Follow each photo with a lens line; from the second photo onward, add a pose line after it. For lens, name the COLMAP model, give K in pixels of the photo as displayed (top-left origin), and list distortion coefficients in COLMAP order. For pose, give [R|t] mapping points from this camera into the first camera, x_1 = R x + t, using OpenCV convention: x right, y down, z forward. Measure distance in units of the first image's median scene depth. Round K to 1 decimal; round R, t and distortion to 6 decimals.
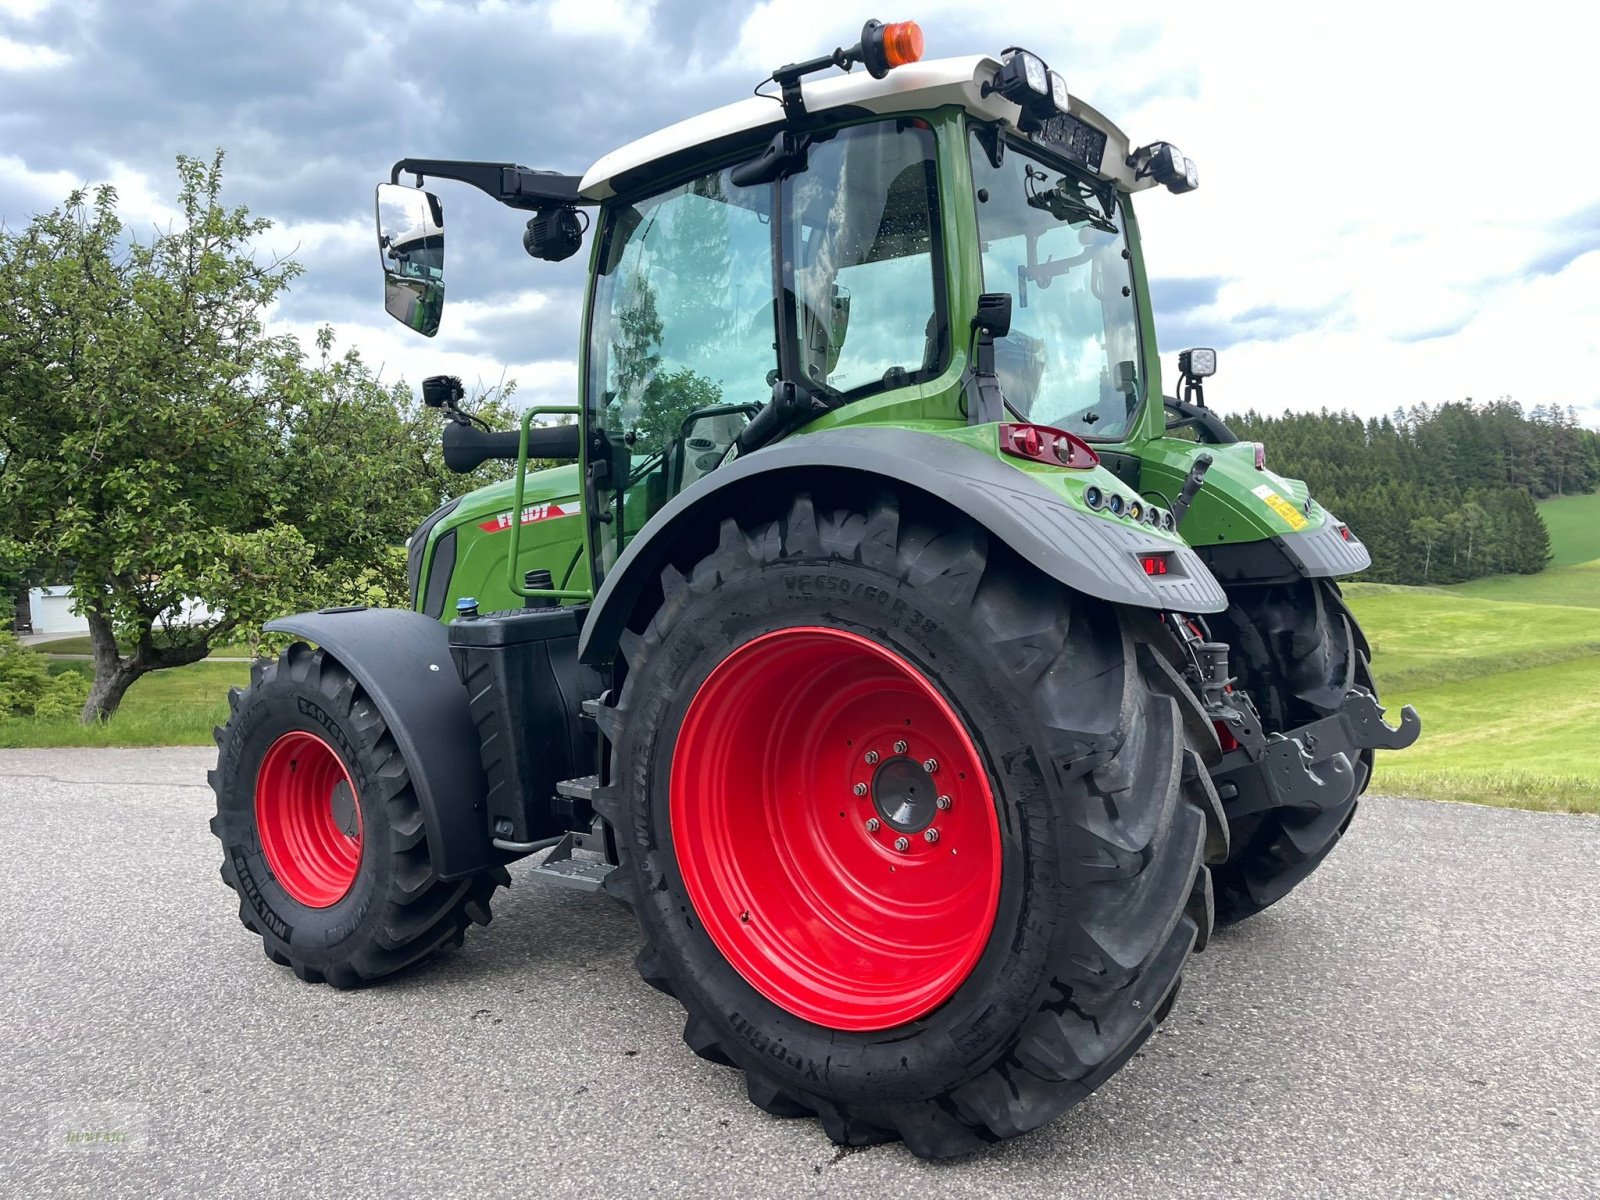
lens RADIAL K [[1222.3, 0, 819.4], [0, 1222.3, 601.1], [0, 0, 1]] dist [0.078786, -0.113676]
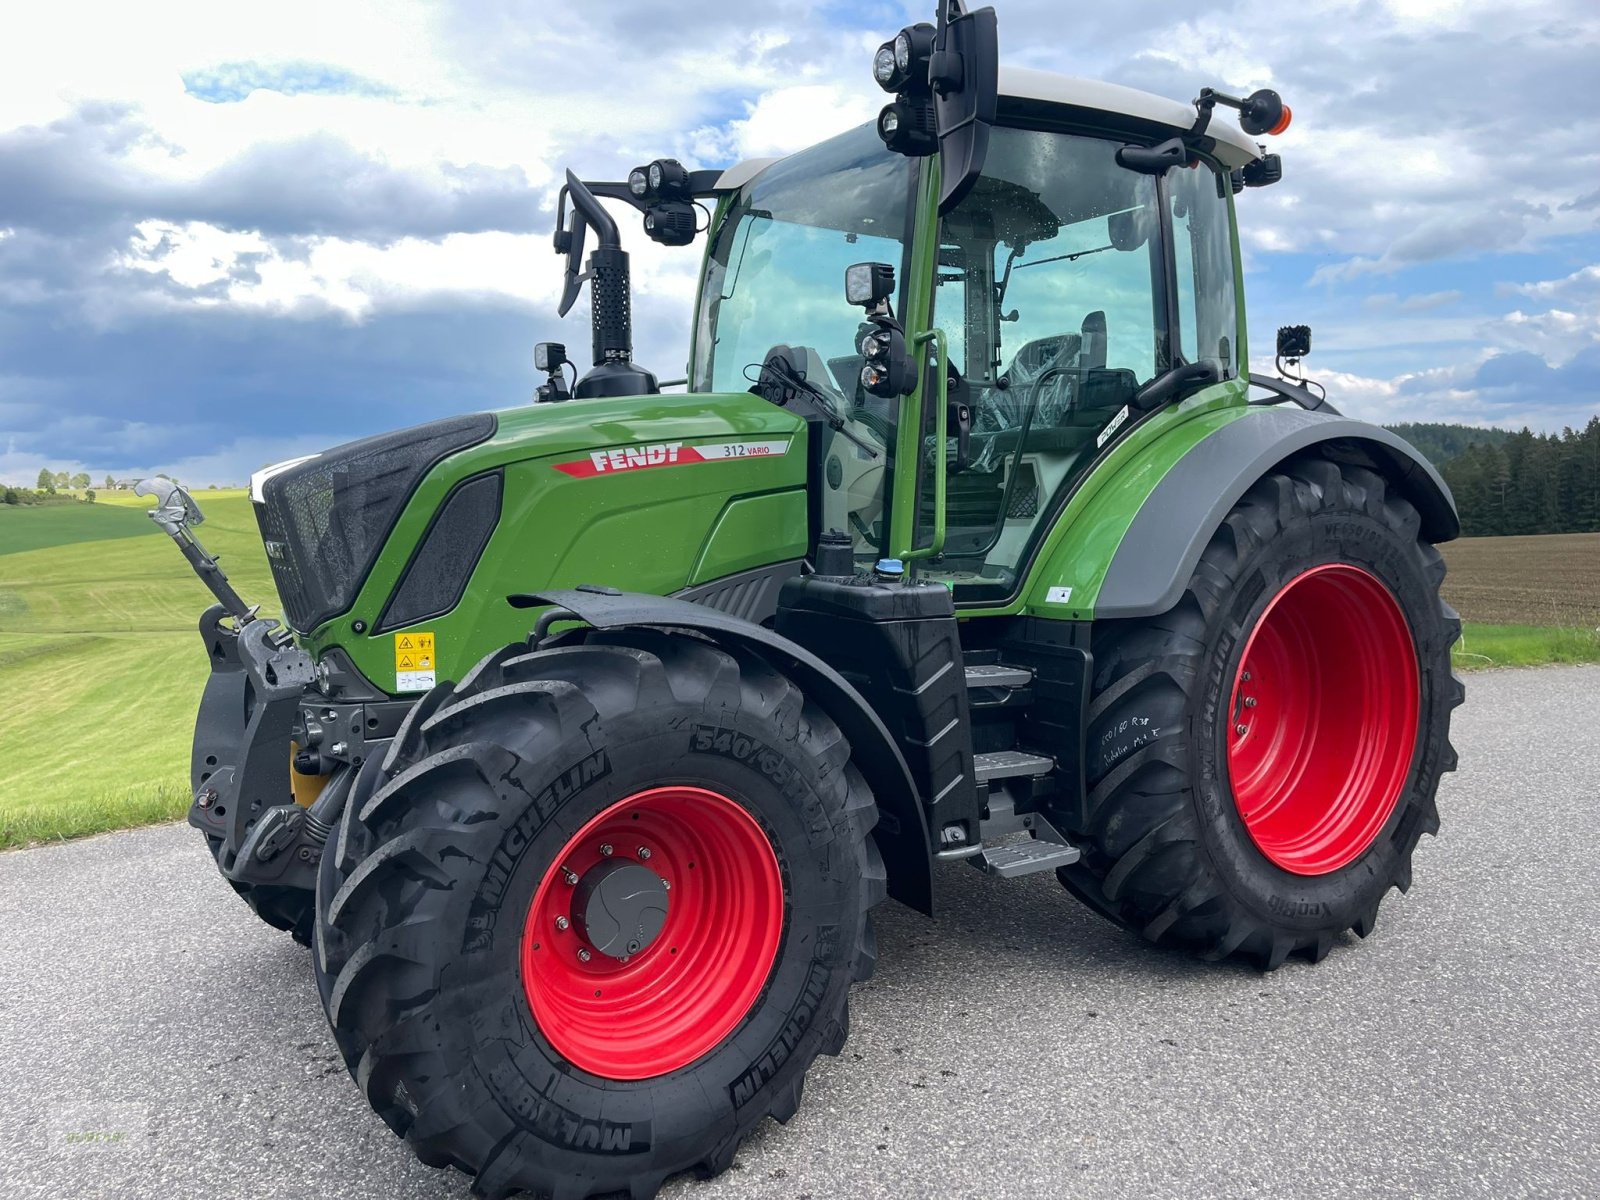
lens RADIAL K [[1214.9, 0, 804.1], [0, 1214.9, 623.4], [0, 0, 1]] dist [0.071975, -0.096141]
pose [[0.349711, -0.049680, 0.935540, -1.051134], [0.049210, 0.998189, 0.034612, 0.008805], [-0.935564, 0.033934, 0.351522, 0.799756]]
